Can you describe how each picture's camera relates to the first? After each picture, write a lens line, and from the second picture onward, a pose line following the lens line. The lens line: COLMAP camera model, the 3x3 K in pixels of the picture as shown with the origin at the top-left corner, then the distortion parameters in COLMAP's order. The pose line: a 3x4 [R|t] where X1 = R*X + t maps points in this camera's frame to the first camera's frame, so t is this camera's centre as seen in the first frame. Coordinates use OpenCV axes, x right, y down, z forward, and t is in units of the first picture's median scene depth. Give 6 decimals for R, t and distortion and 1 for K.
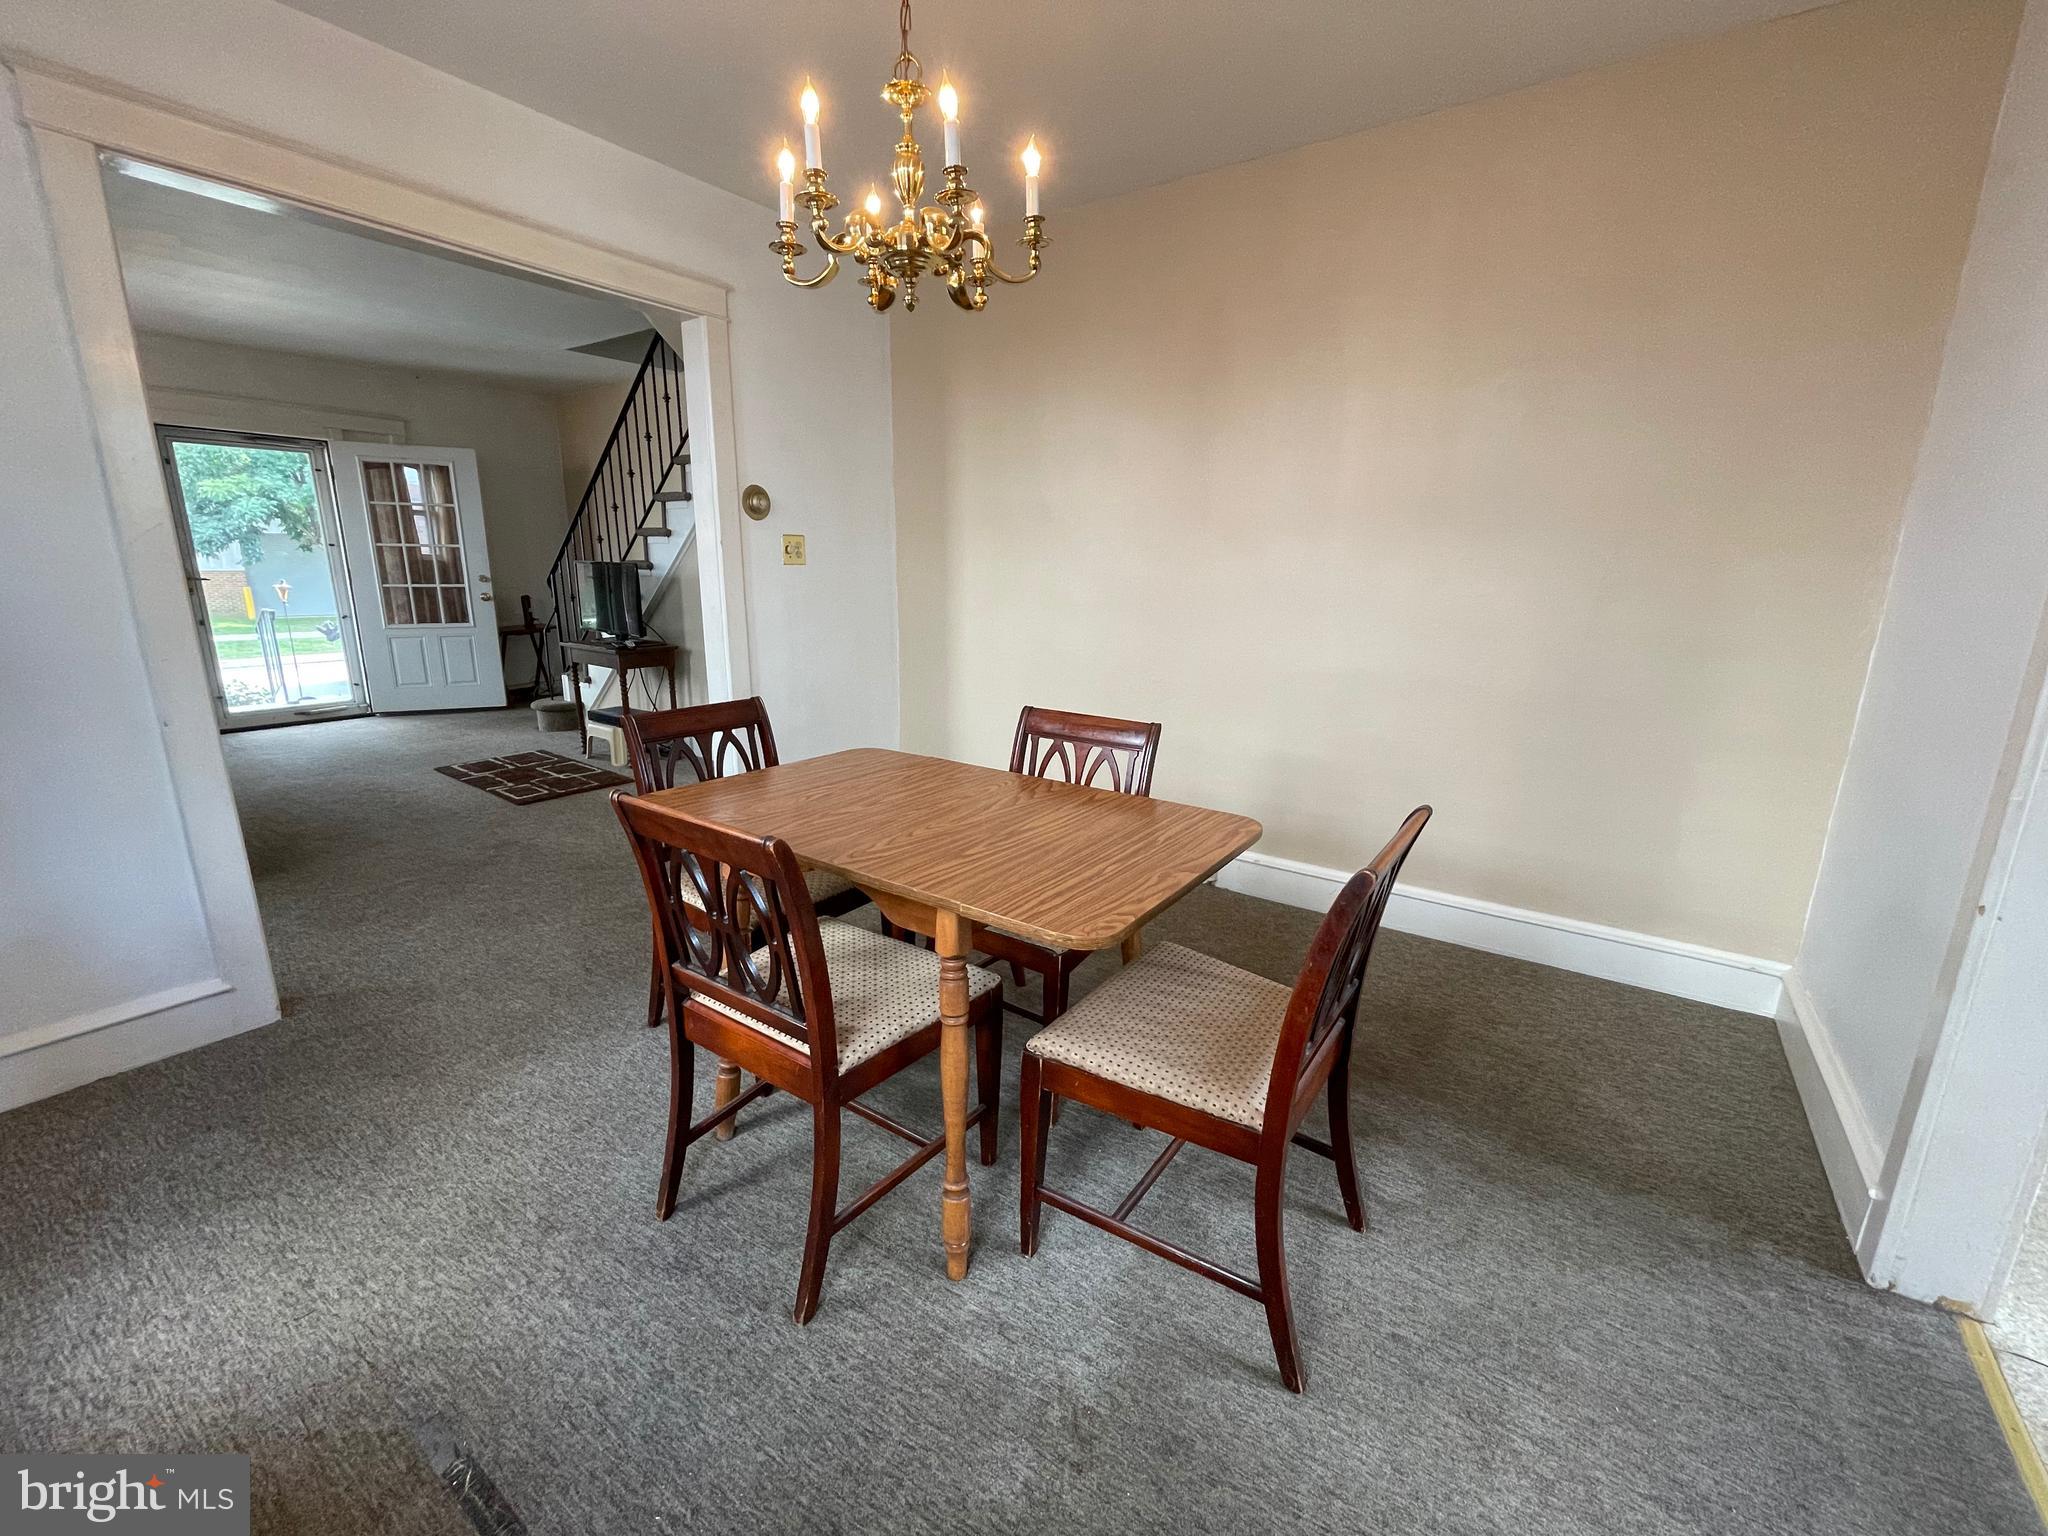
lens RADIAL K [[831.2, 0, 1020.4], [0, 831.2, 758.3], [0, 0, 1]] dist [-0.003012, 0.000680]
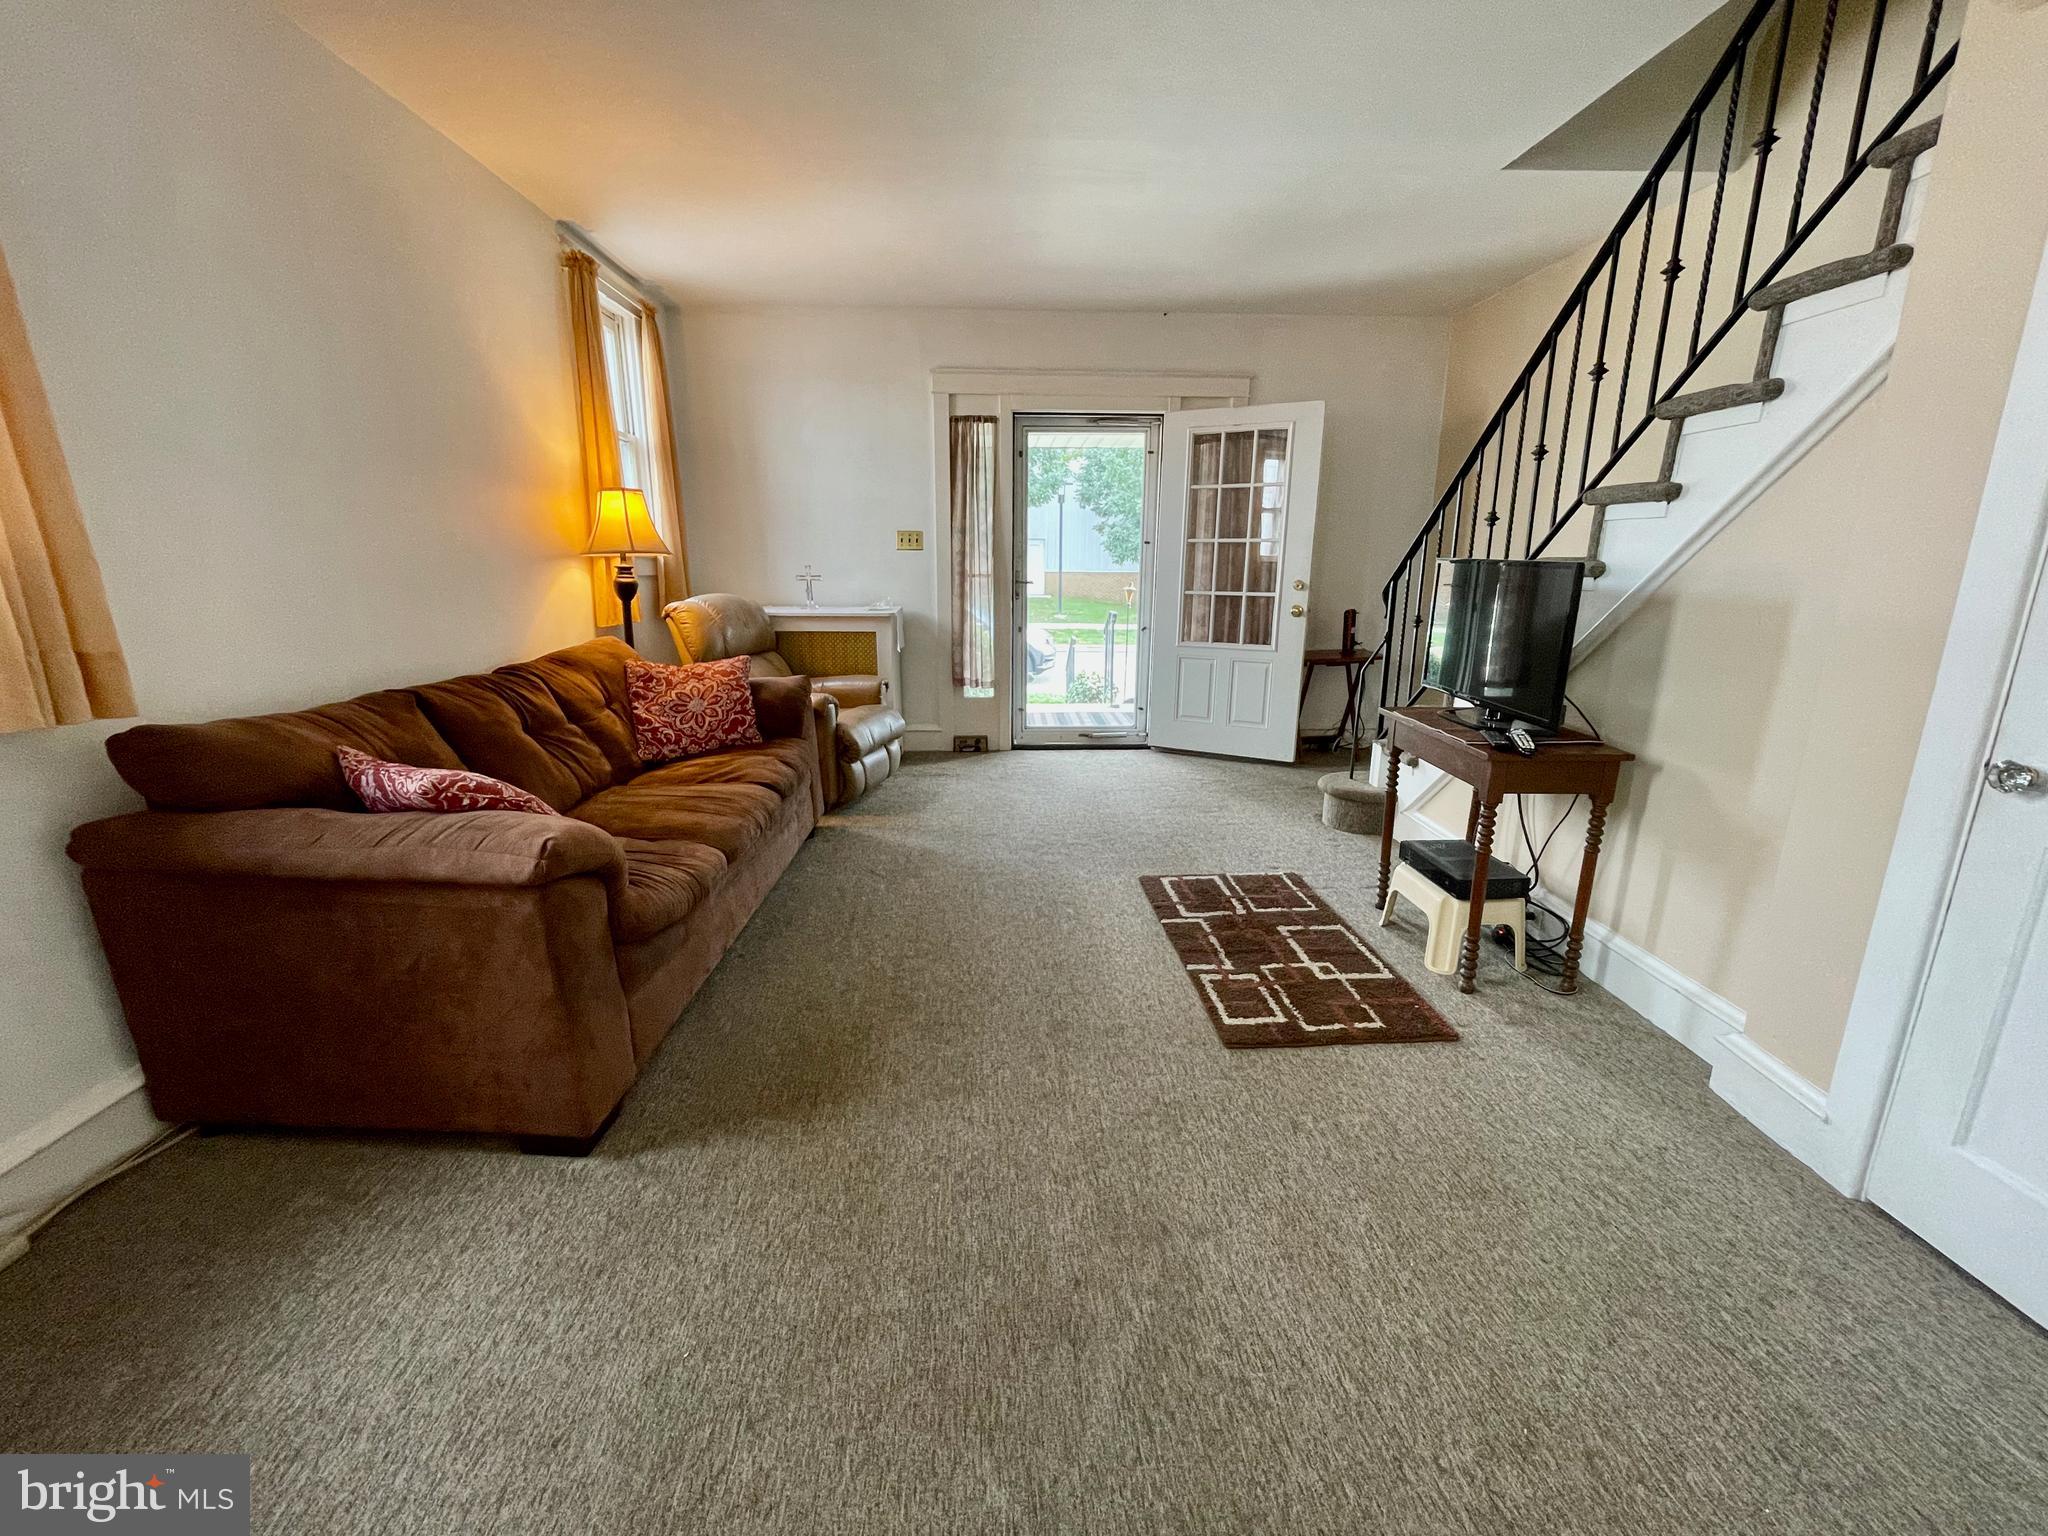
lens RADIAL K [[831.2, 0, 1020.4], [0, 831.2, 758.3], [0, 0, 1]] dist [-0.003012, 0.000680]
pose [[0.606327, 0.178655, -0.774887, -0.228223], [-0.179043, 0.980087, 0.085870, -0.095230], [0.774798, 0.086673, 0.626240, 0.406291]]
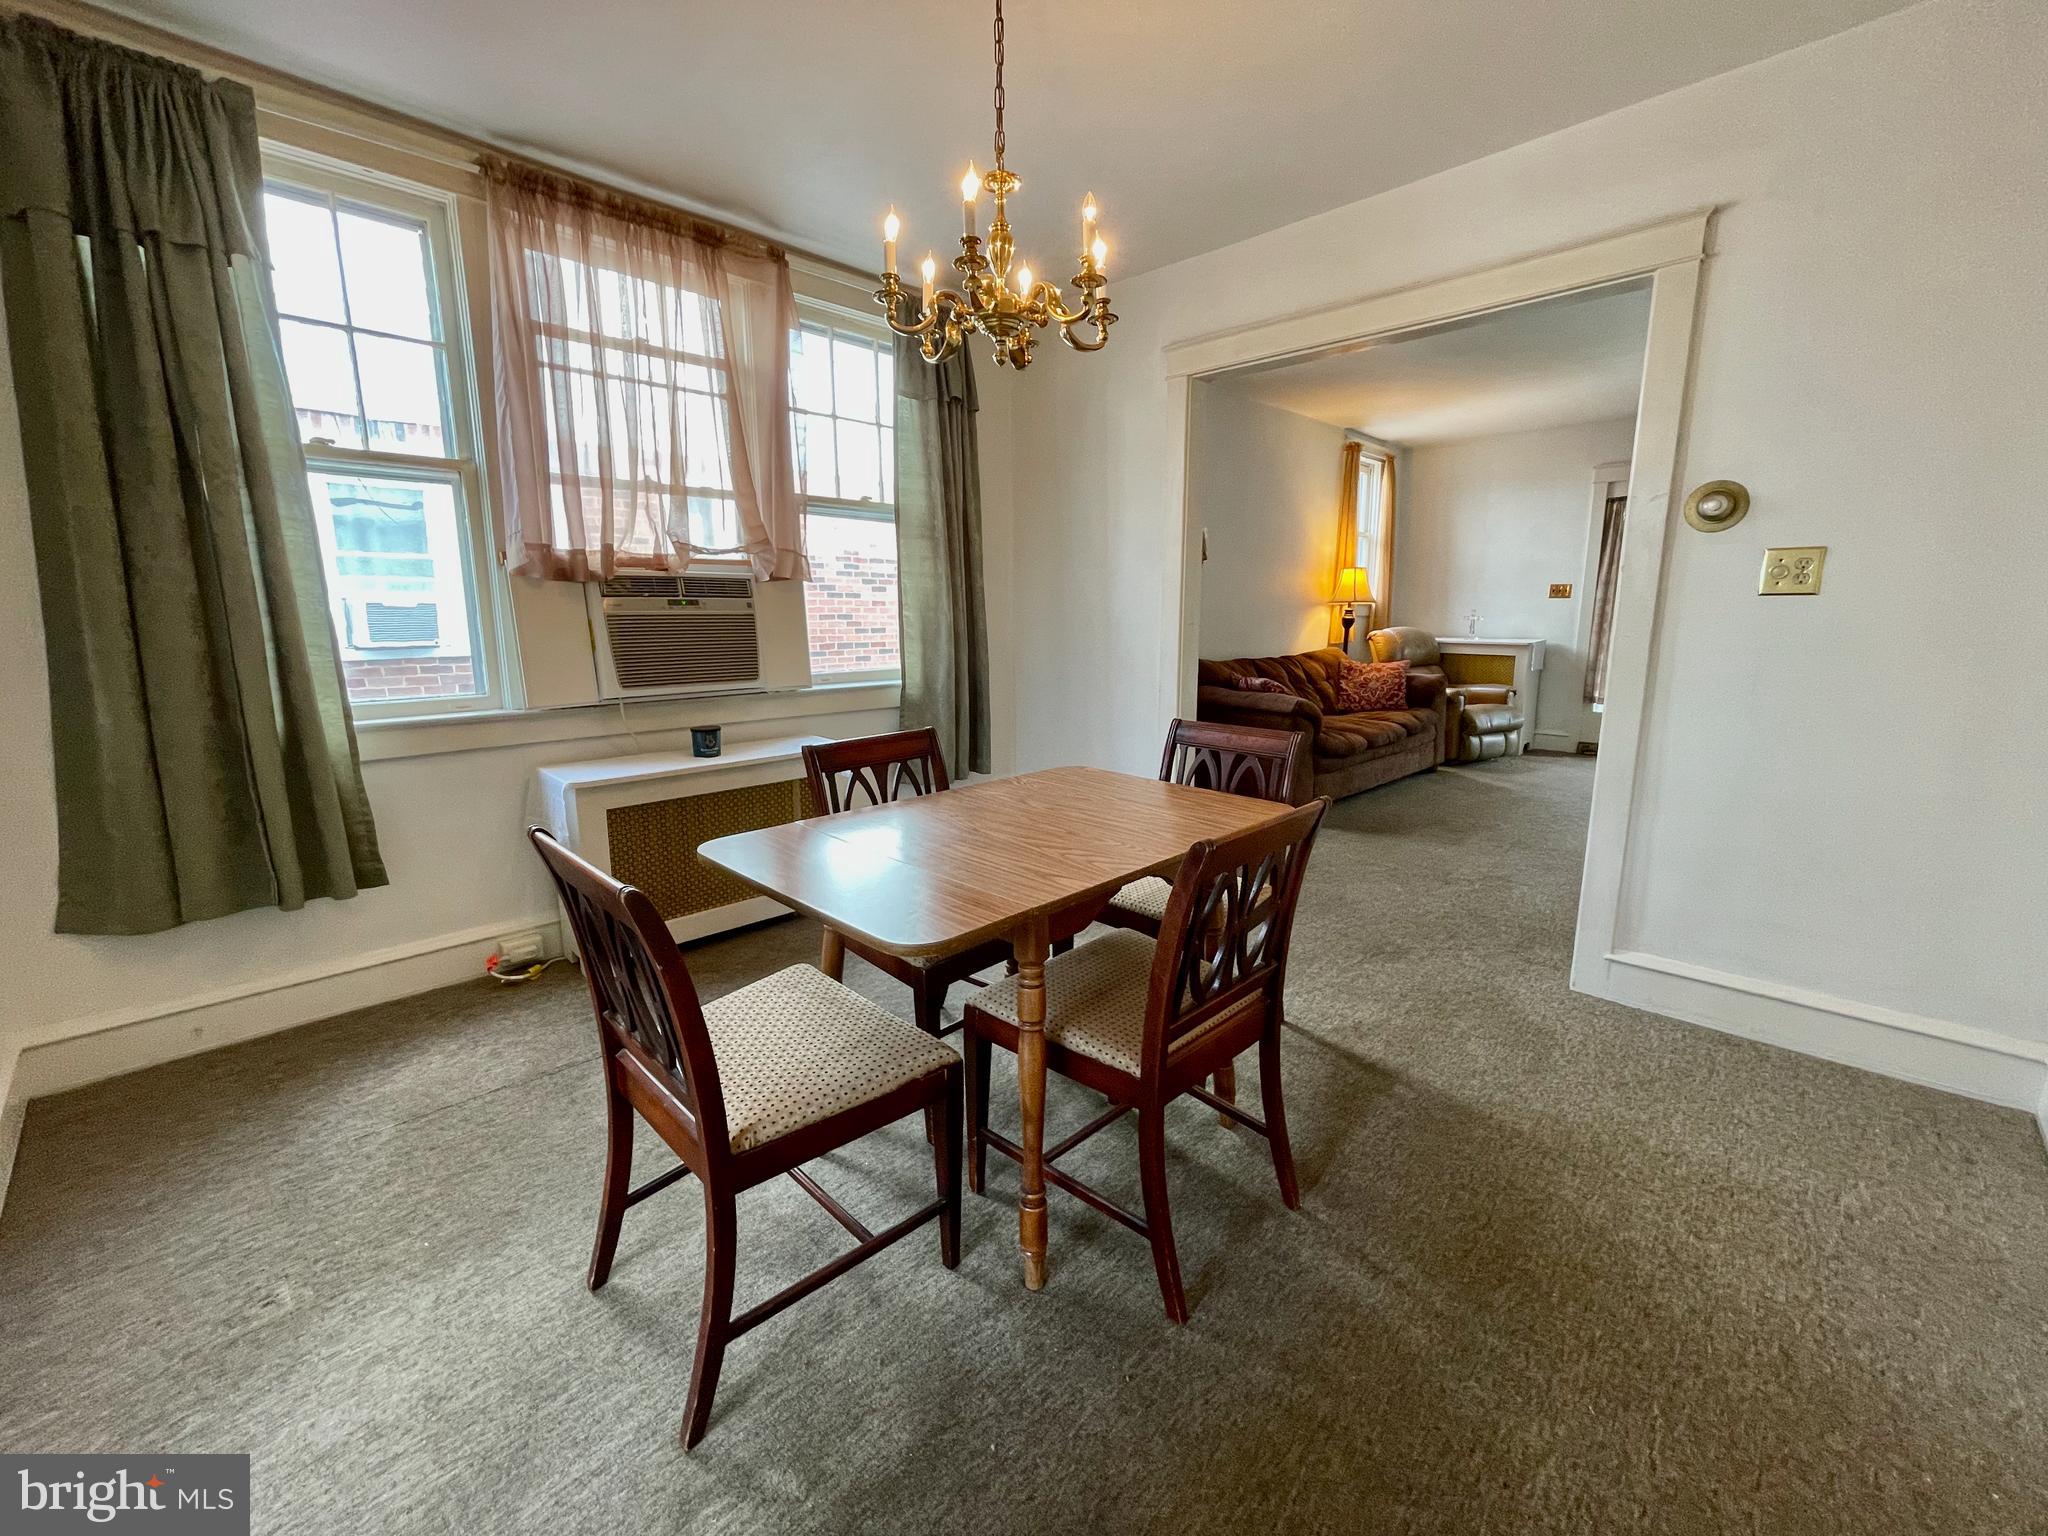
lens RADIAL K [[834.7, 0, 1024.0], [0, 834.7, 768.0], [0, 0, 1]] dist [-0.020618, 0.000217]
pose [[-0.167687, 0.174434, -0.970285, 0.262234], [-0.221543, 0.952380, 0.209503, -0.064800], [0.960625, 0.250091, -0.121057, 0.325127]]
